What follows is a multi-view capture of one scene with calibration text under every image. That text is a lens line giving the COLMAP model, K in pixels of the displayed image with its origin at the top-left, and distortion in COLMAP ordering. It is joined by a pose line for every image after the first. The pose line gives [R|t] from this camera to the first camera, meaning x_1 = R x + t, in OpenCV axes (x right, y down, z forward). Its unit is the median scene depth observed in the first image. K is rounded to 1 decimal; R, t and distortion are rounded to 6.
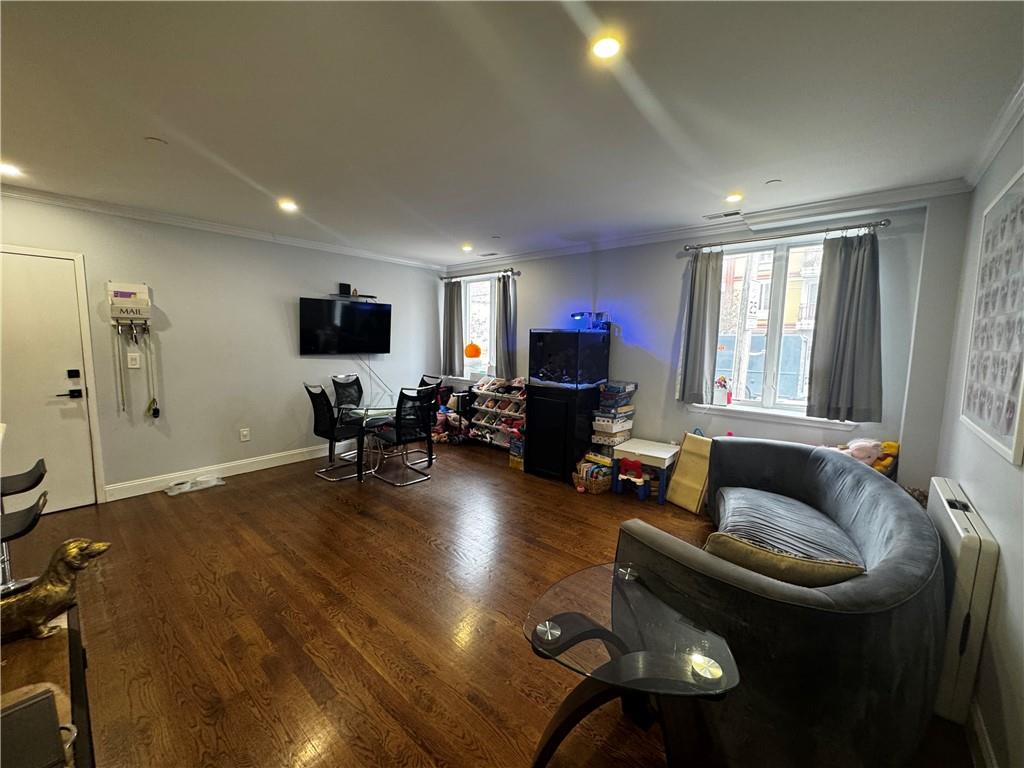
lens RADIAL K [[409.1, 0, 510.8], [0, 409.1, 381.4], [0, 0, 1]] dist [-0.008391, 0.000216]
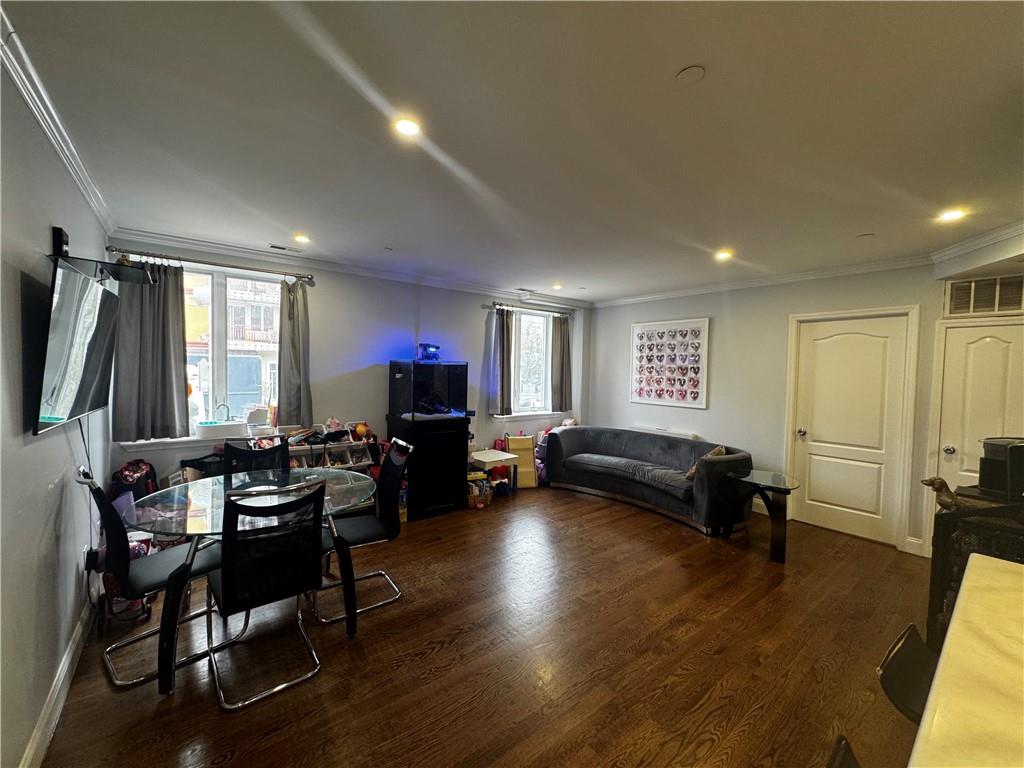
lens RADIAL K [[409.1, 0, 511.2], [0, 409.1, 385.7], [0, 0, 1]] dist [-0.008391, 0.000216]
pose [[0.182094, -0.041835, 0.982391, -0.801718], [0.097214, 0.994966, 0.024351, -0.069680], [-0.978464, 0.091068, 0.185244, 0.622607]]
